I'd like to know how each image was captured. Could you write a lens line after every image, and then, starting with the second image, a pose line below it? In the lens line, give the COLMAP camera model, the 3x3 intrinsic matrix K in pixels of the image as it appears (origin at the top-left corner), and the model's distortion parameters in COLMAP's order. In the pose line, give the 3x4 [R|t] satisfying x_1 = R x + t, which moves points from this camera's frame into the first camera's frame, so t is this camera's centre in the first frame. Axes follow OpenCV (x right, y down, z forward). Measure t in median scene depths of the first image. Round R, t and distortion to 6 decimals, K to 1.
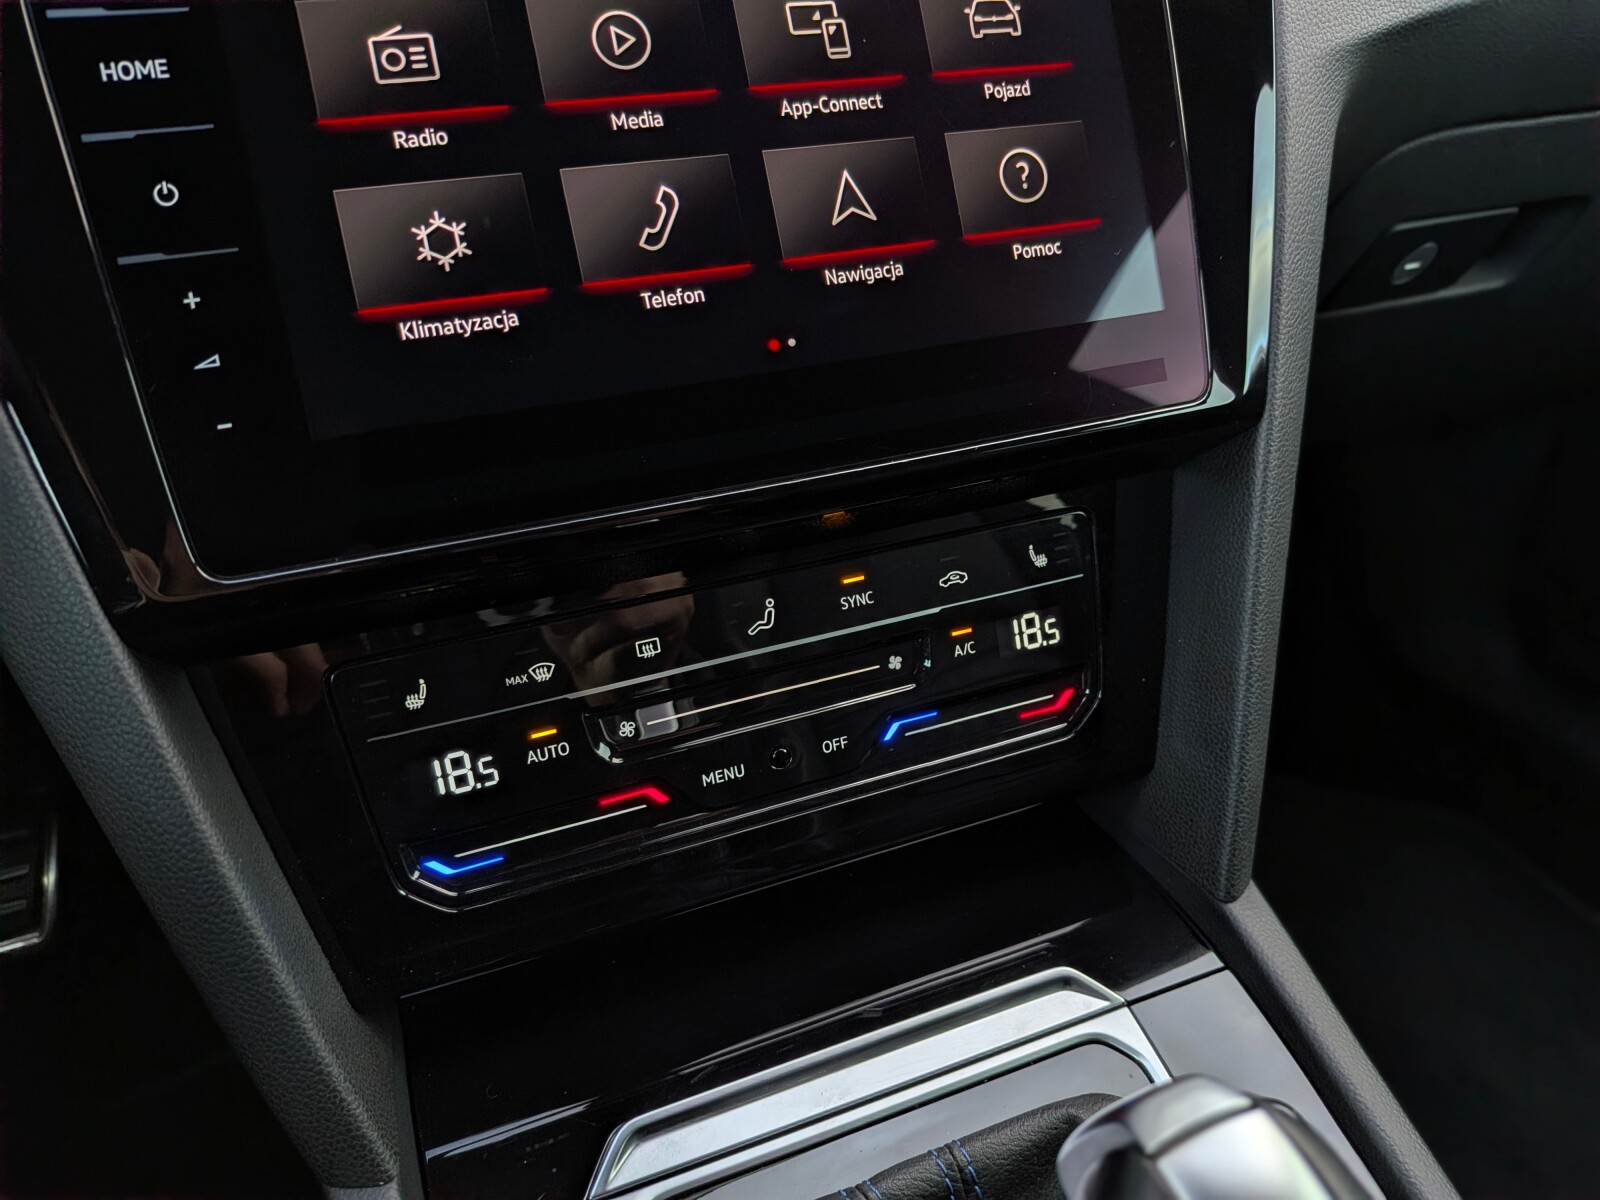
lens RADIAL K [[1161.0, 0, 793.8], [0, 1161.0, 586.1], [0, 0, 1]] dist [0.095379, -0.229657]
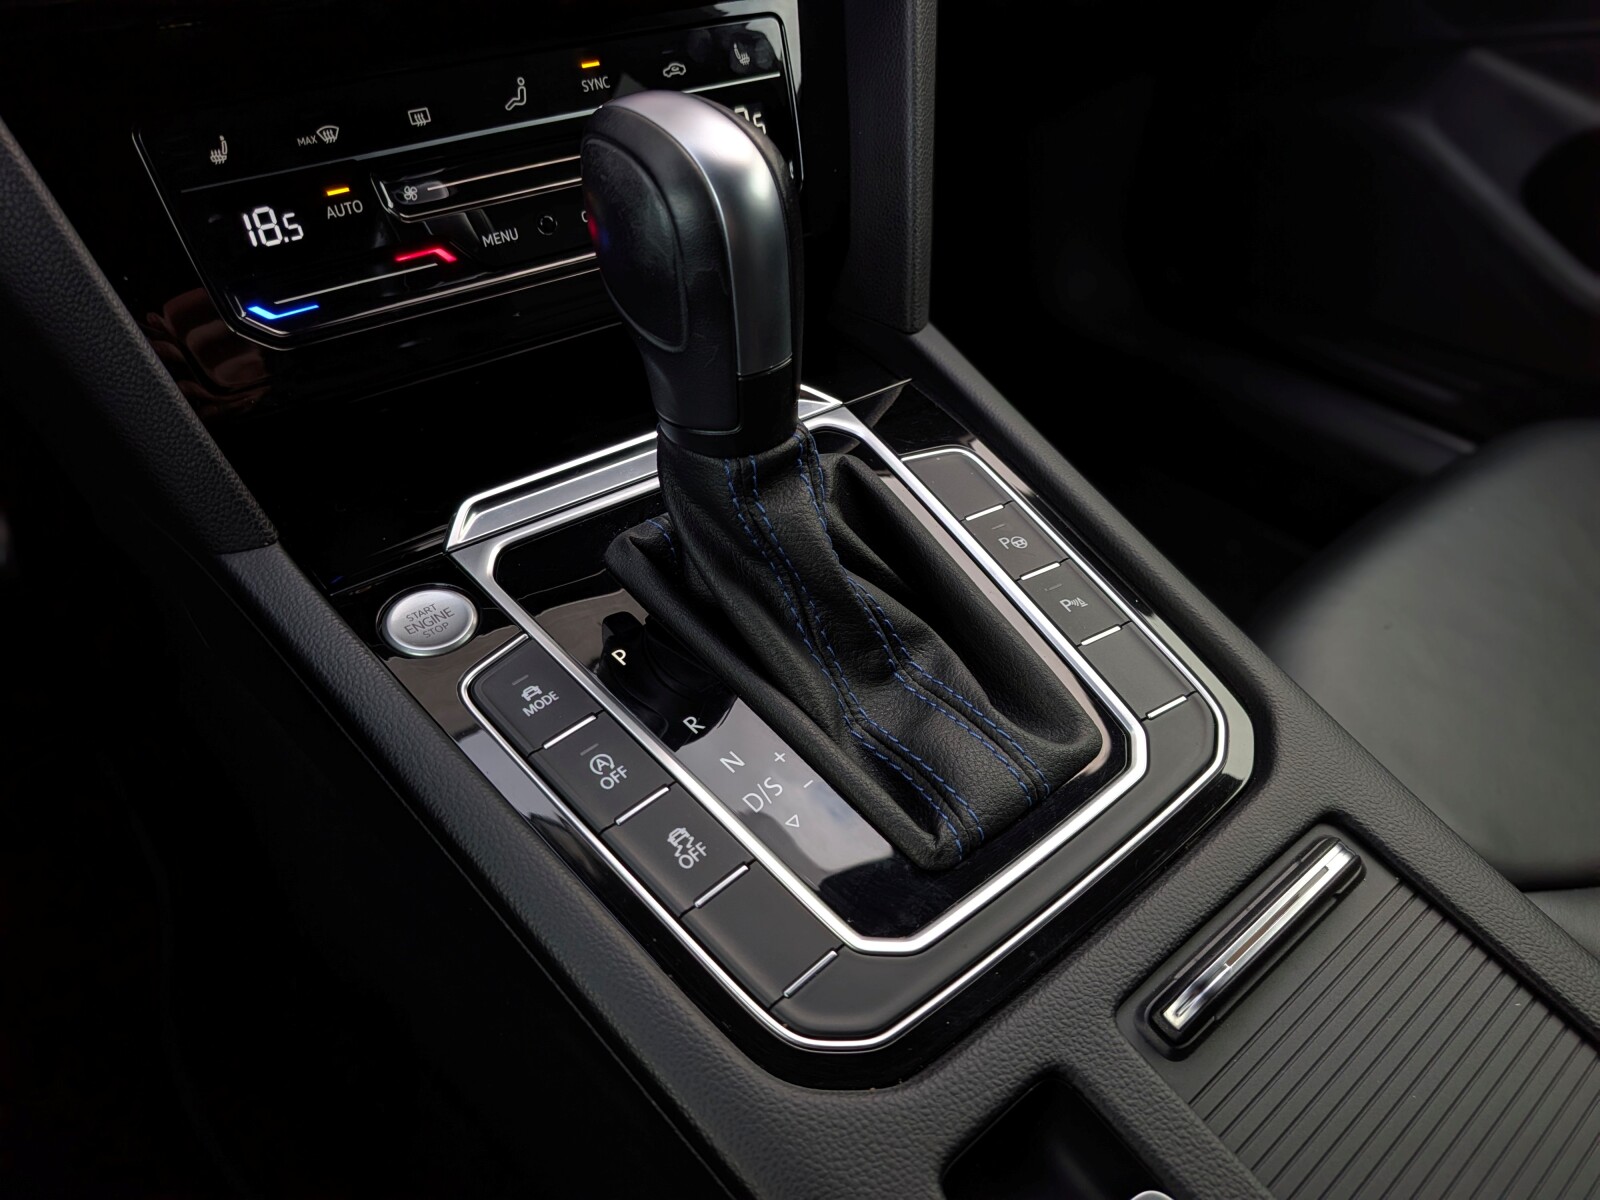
lens RADIAL K [[1162.5, 0, 783.4], [0, 1162.5, 588.9], [0, 0, 1]] dist [0.051442, -0.128293]
pose [[0.964324, -0.134048, 0.228276, -0.107365], [0.097542, 0.981569, 0.164342, 0.363578], [-0.246098, -0.136213, 0.959626, -0.256780]]
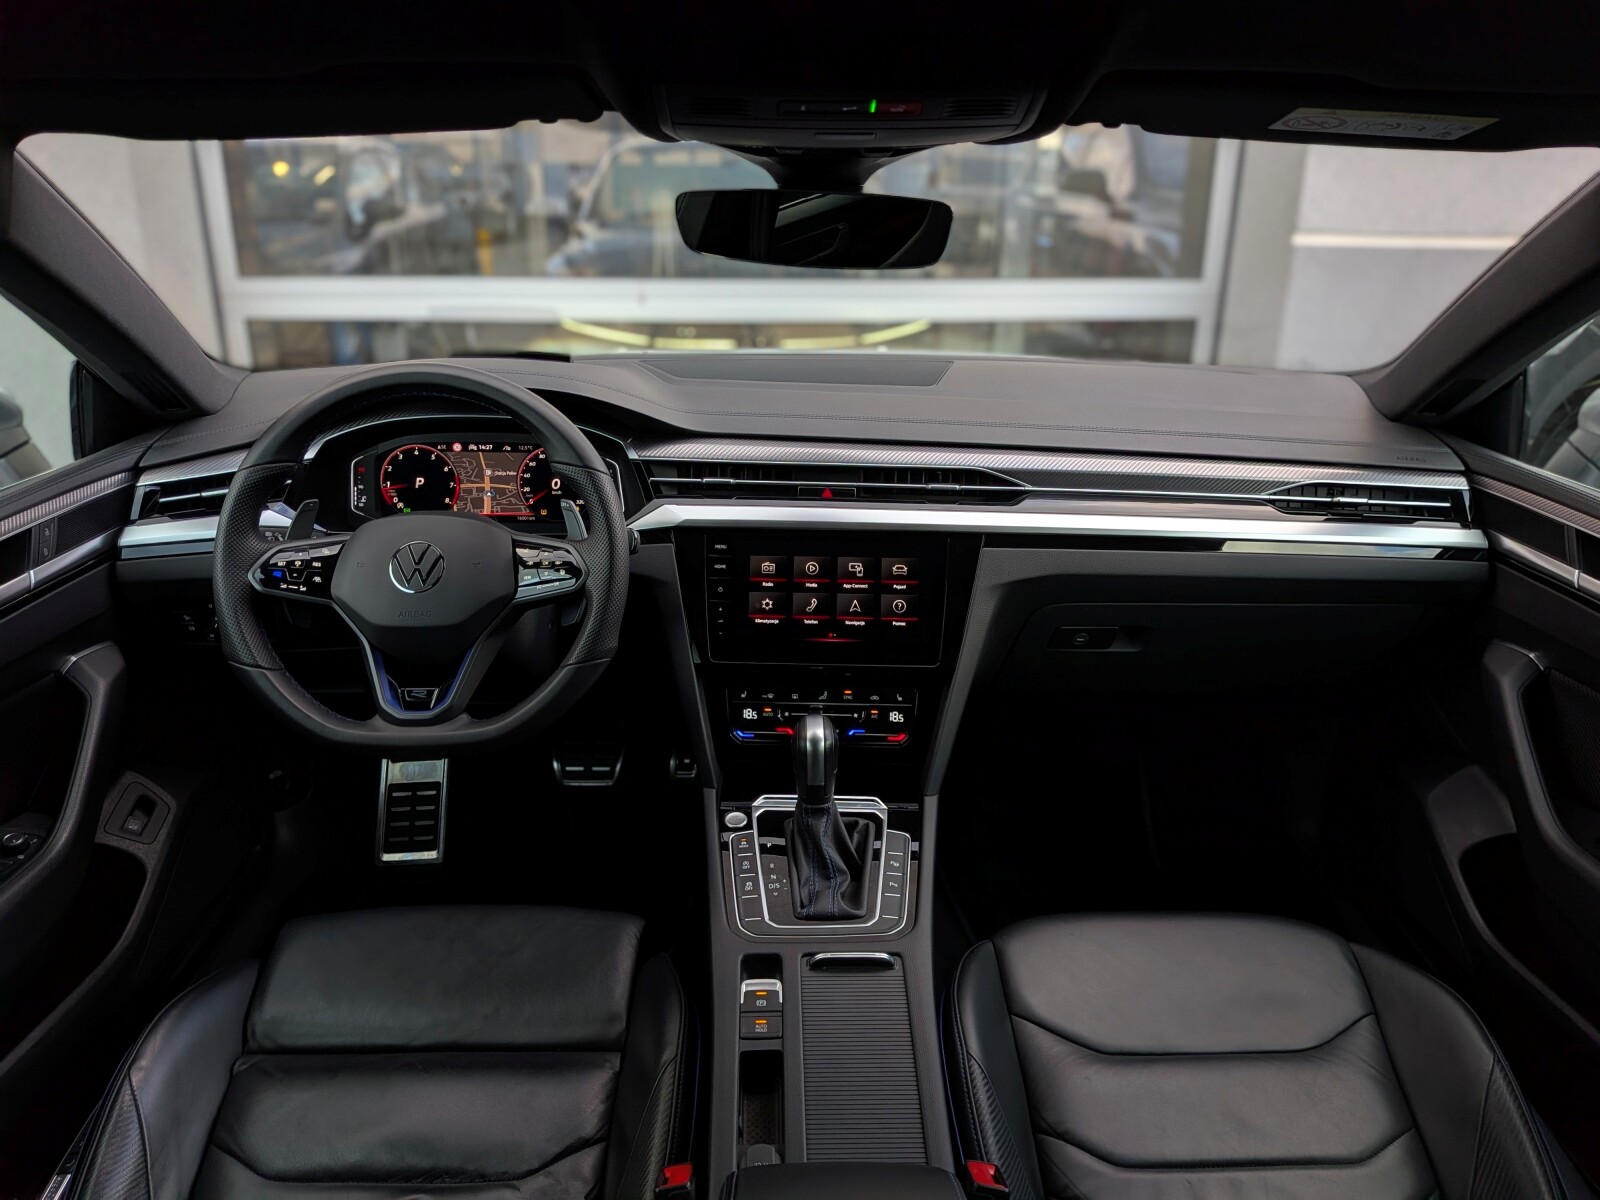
lens RADIAL K [[1131.8, 0, 814.8], [0, 1131.8, 591.5], [0, 0, 1]] dist [0.061091, -0.138033]
pose [[0.922736, 0.172681, -0.344587, 1.360090], [-0.220796, 0.969614, -0.105351, 0.105261], [0.315924, 0.173294, 0.932824, -3.047838]]
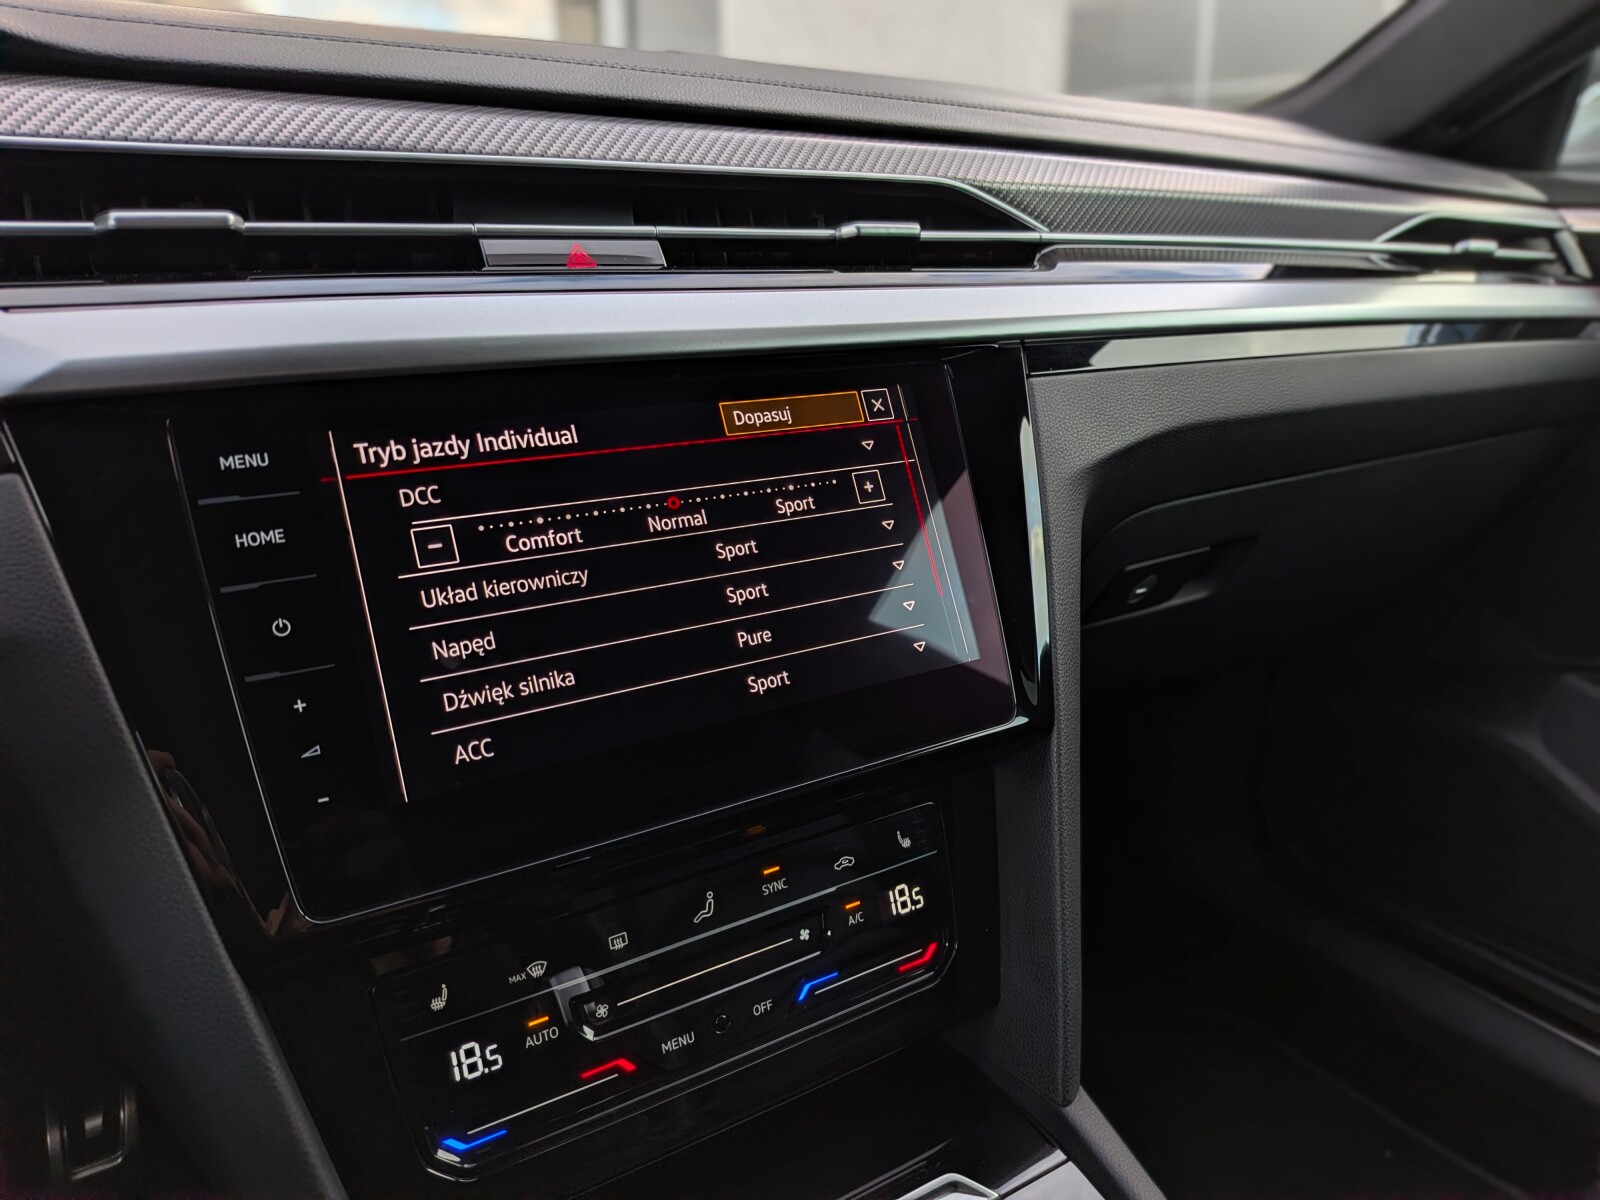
lens RADIAL K [[1157.1, 0, 815.2], [0, 1157.1, 570.9], [0, 0, 1]] dist [0.052624, -0.129832]
pose [[0.979896, -0.020152, 0.198490, -0.162421], [0.060634, 0.977907, -0.200053, -0.076200], [-0.190073, 0.208066, 0.959469, -0.340869]]
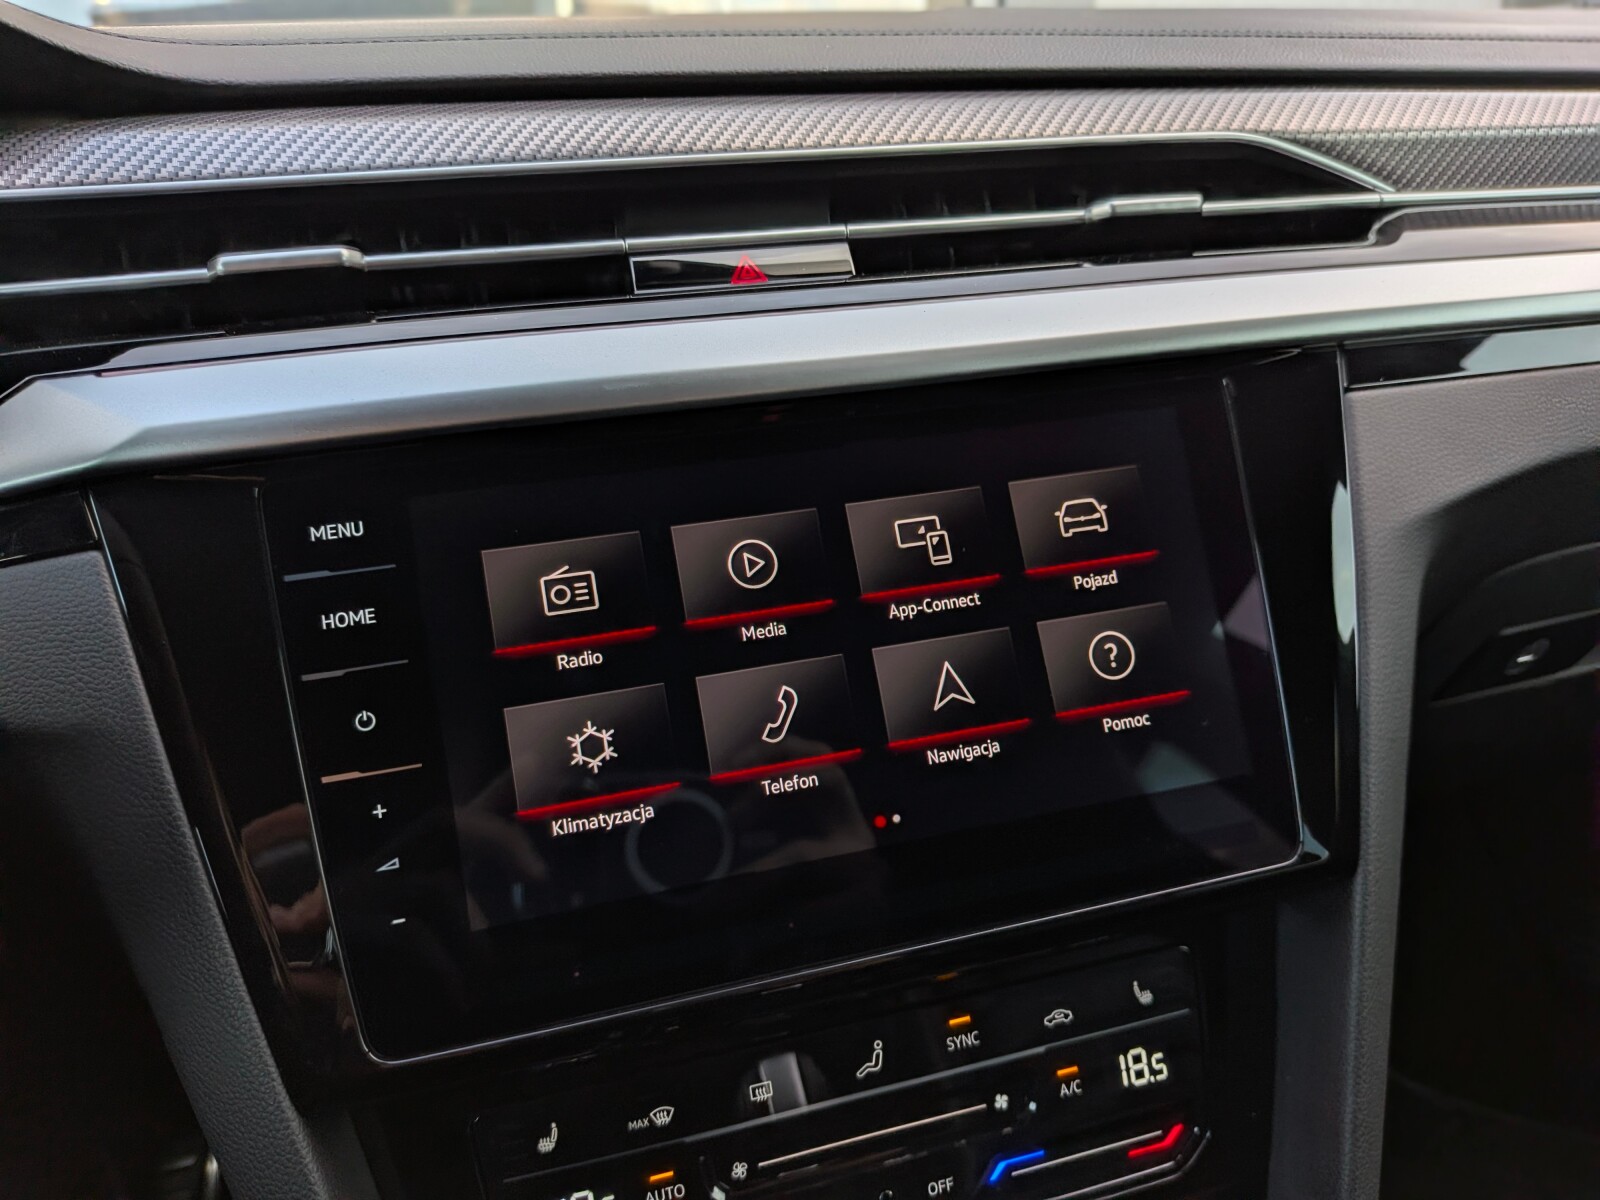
lens RADIAL K [[1165.0, 0, 816.9], [0, 1165.0, 591.0], [0, 0, 1]] dist [0.057160, -0.149091]
pose [[0.993543, 0.003958, -0.113386, 0.045598], [-0.023182, 0.985388, -0.168740, -0.223167], [0.111061, 0.170279, 0.979117, -0.120570]]
